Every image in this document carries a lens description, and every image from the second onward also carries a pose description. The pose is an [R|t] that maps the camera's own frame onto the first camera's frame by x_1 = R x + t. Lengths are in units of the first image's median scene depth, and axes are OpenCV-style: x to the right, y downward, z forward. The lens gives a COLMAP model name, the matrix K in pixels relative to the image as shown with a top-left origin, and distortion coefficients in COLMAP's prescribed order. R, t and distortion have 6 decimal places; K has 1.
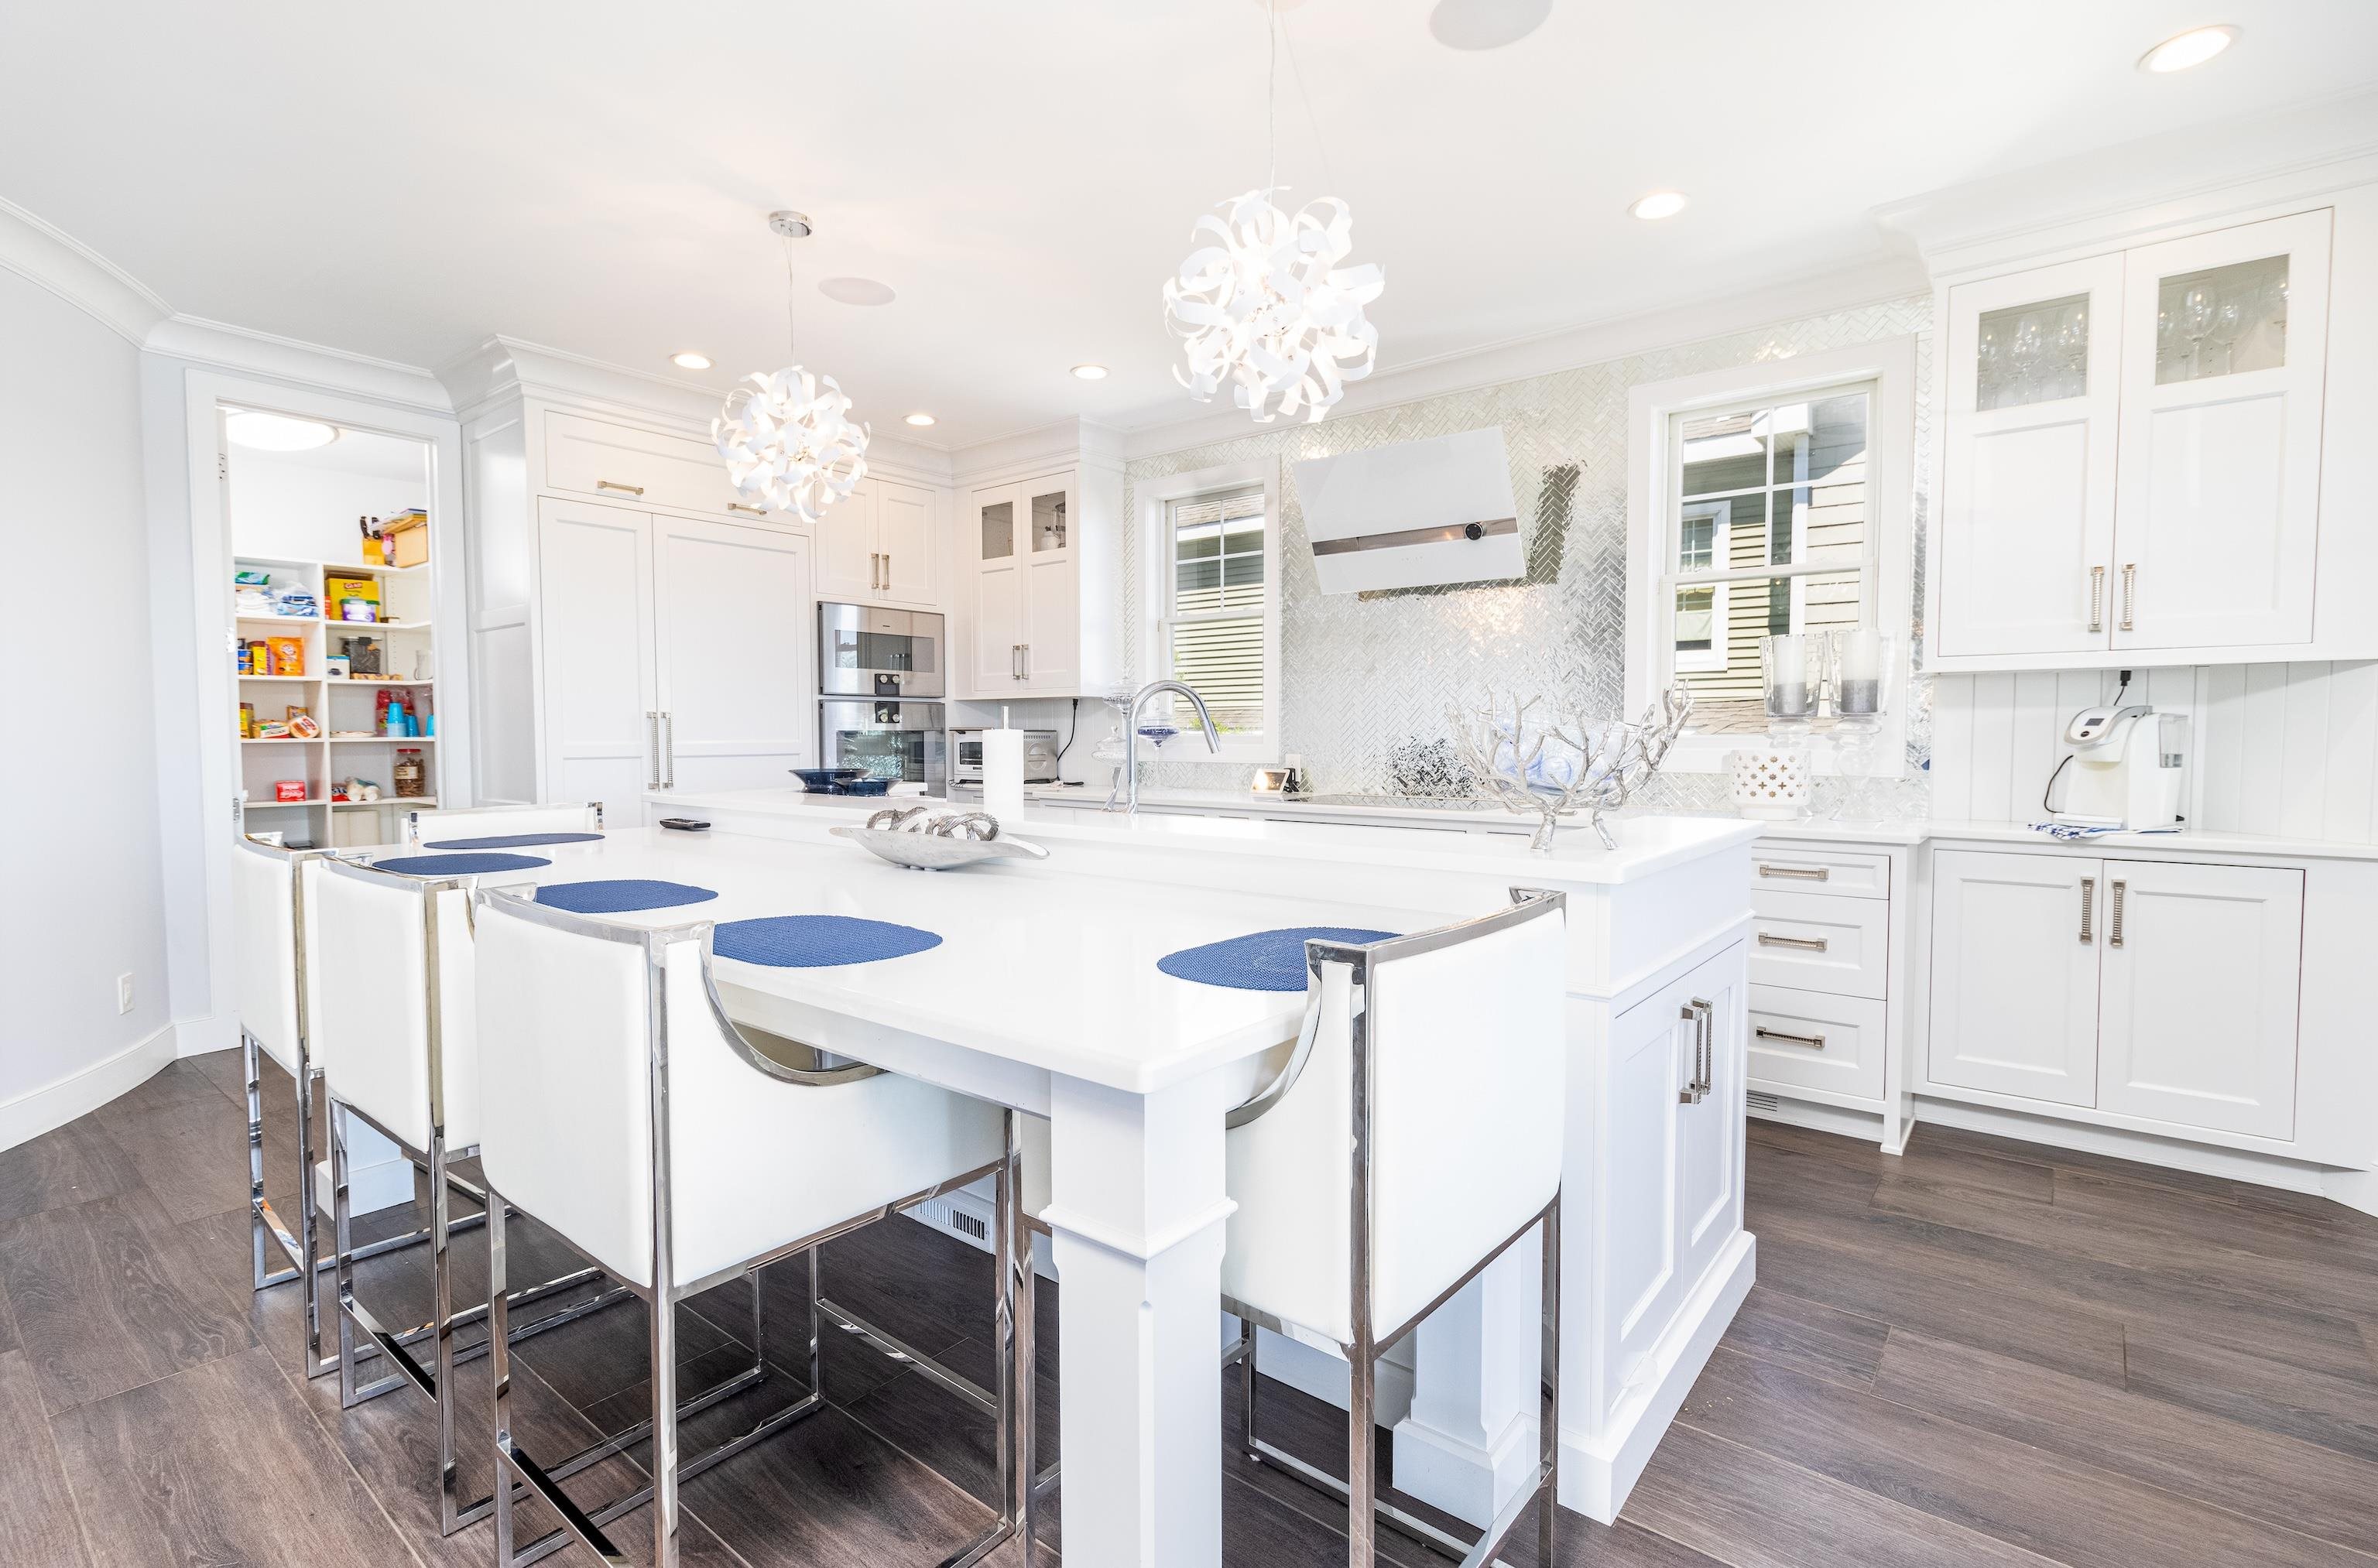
lens RADIAL K [[1106.9, 0, 1186.2], [0, 1106.9, 771.4], [0, 0, 1]] dist [-0.001304, -0.000079]
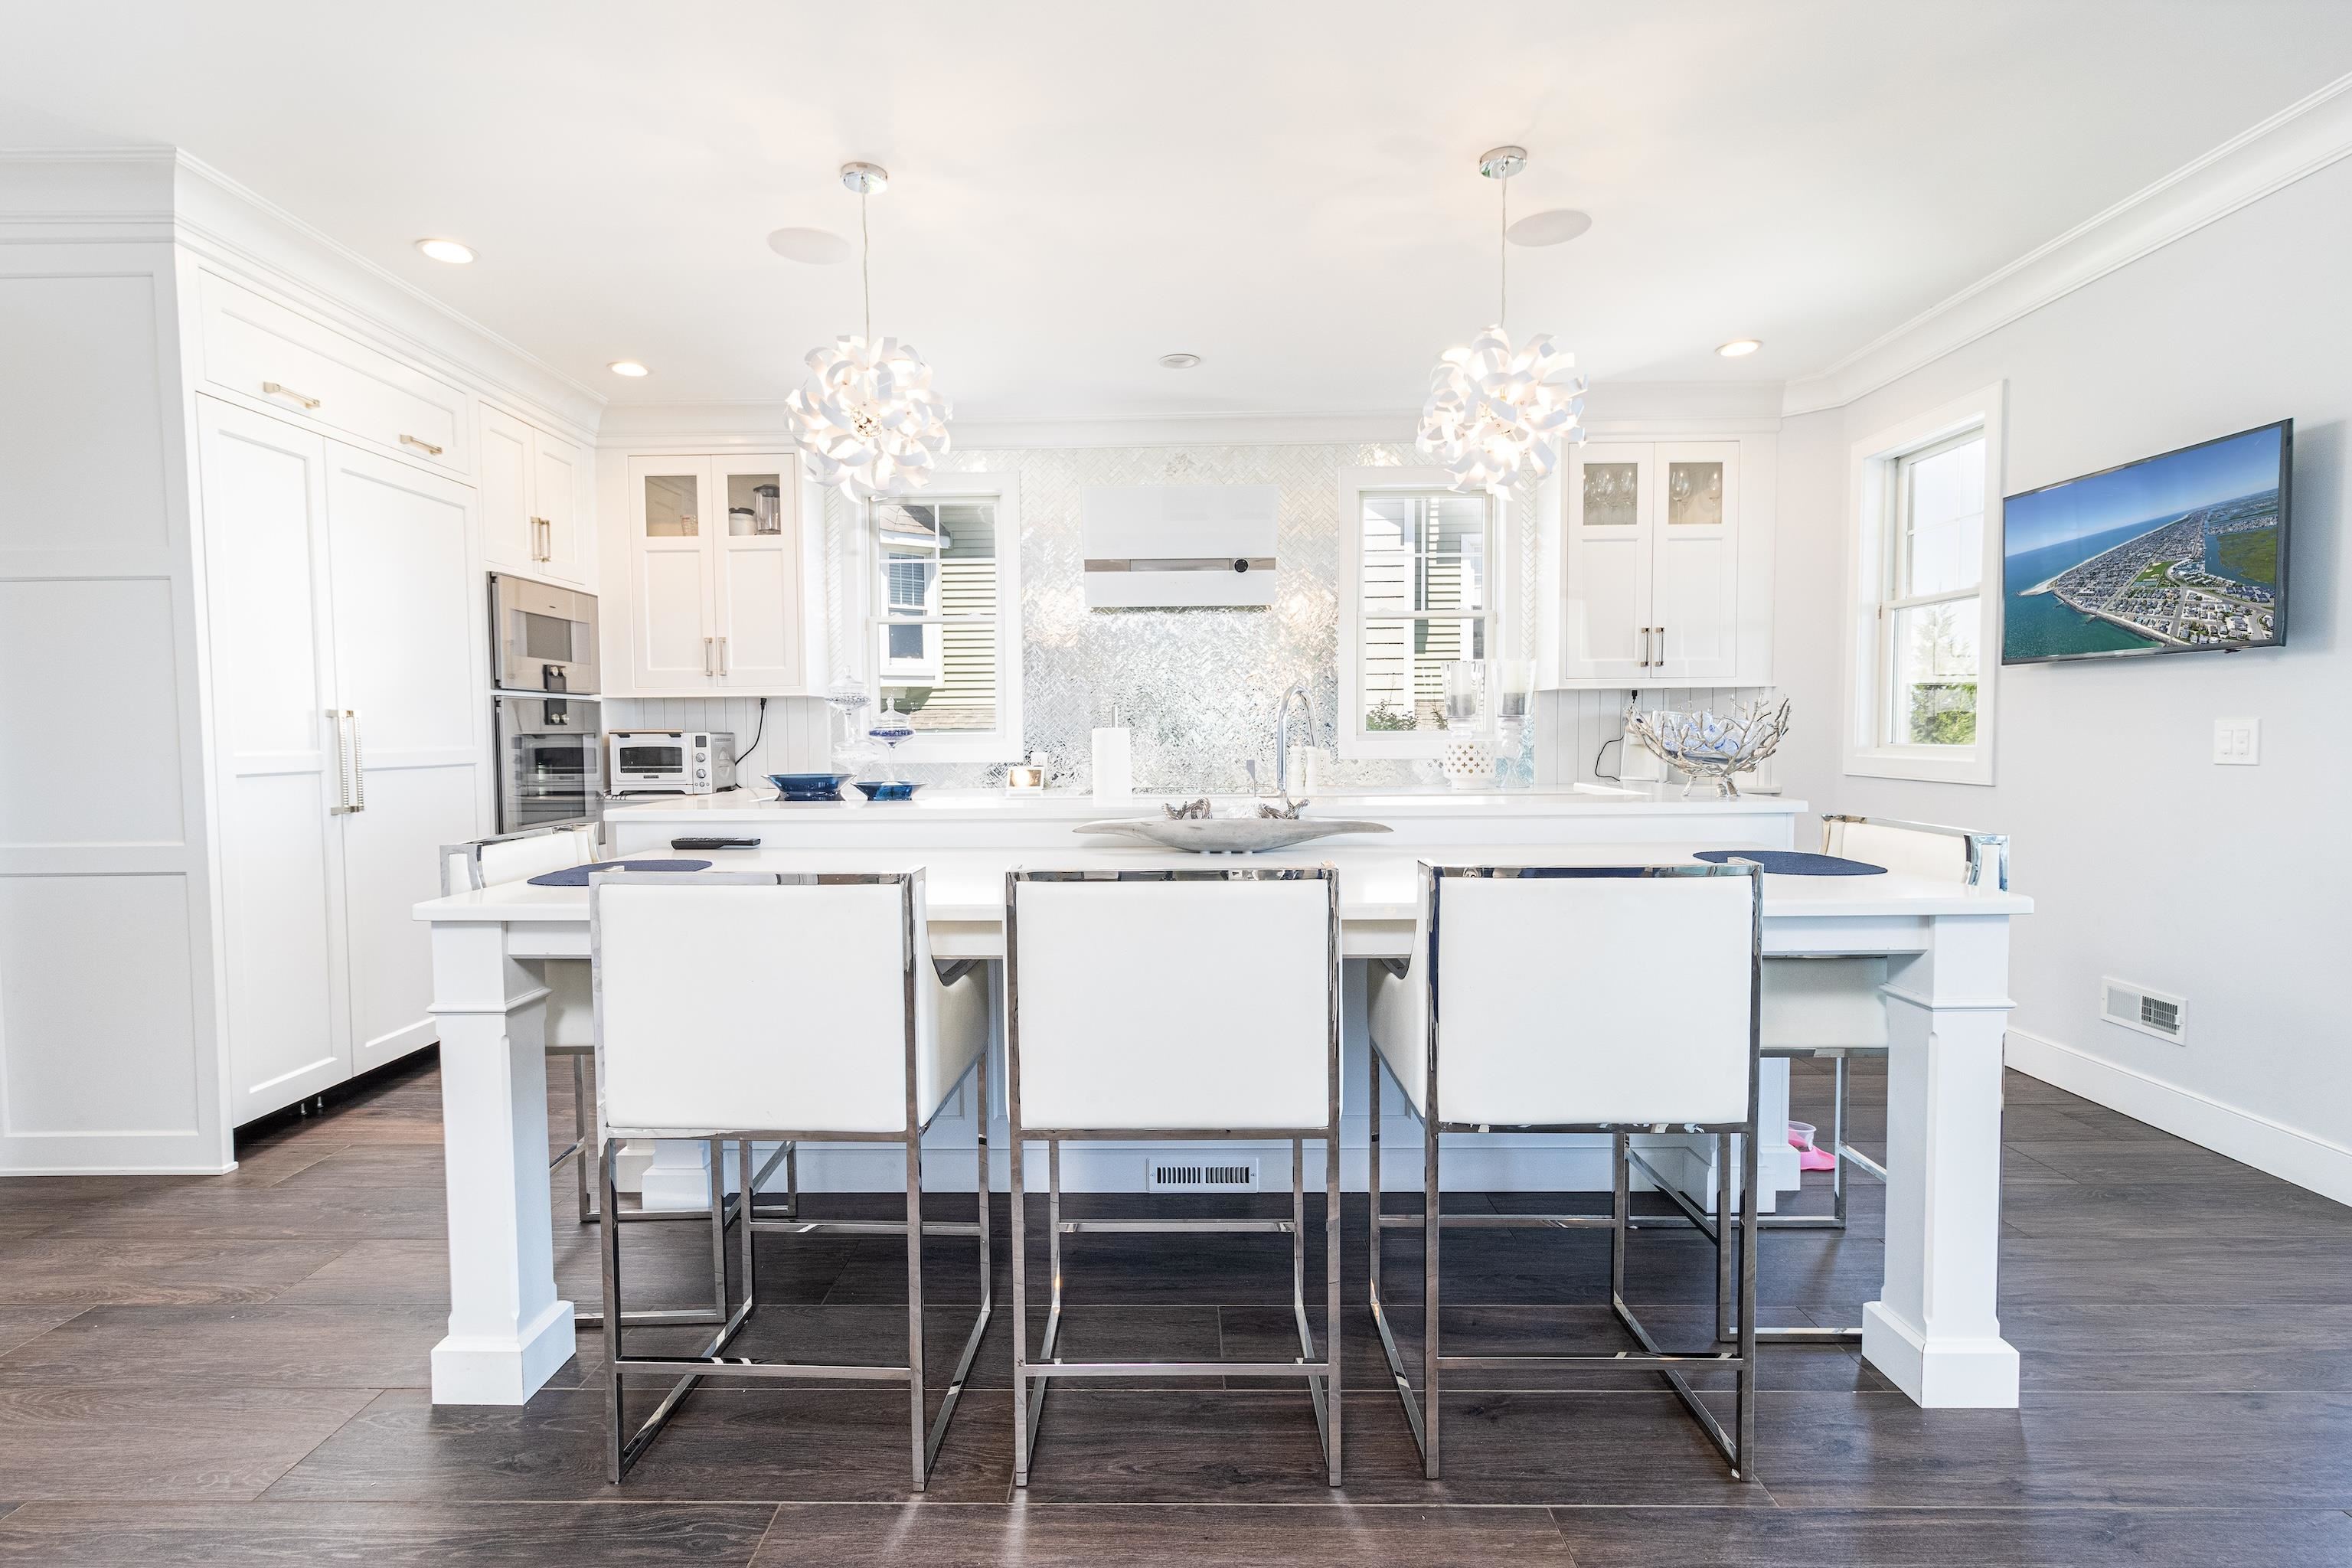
lens RADIAL K [[1103.3, 0, 1176.0], [0, 1103.3, 784.0], [0, 0, 1]] dist [0.003249, 0.000652]
pose [[0.783851, -0.035233, 0.619948, -0.427665], [0.030842, 0.999366, 0.017801, 0.000080], [-0.620182, 0.005168, 0.784441, 0.069351]]
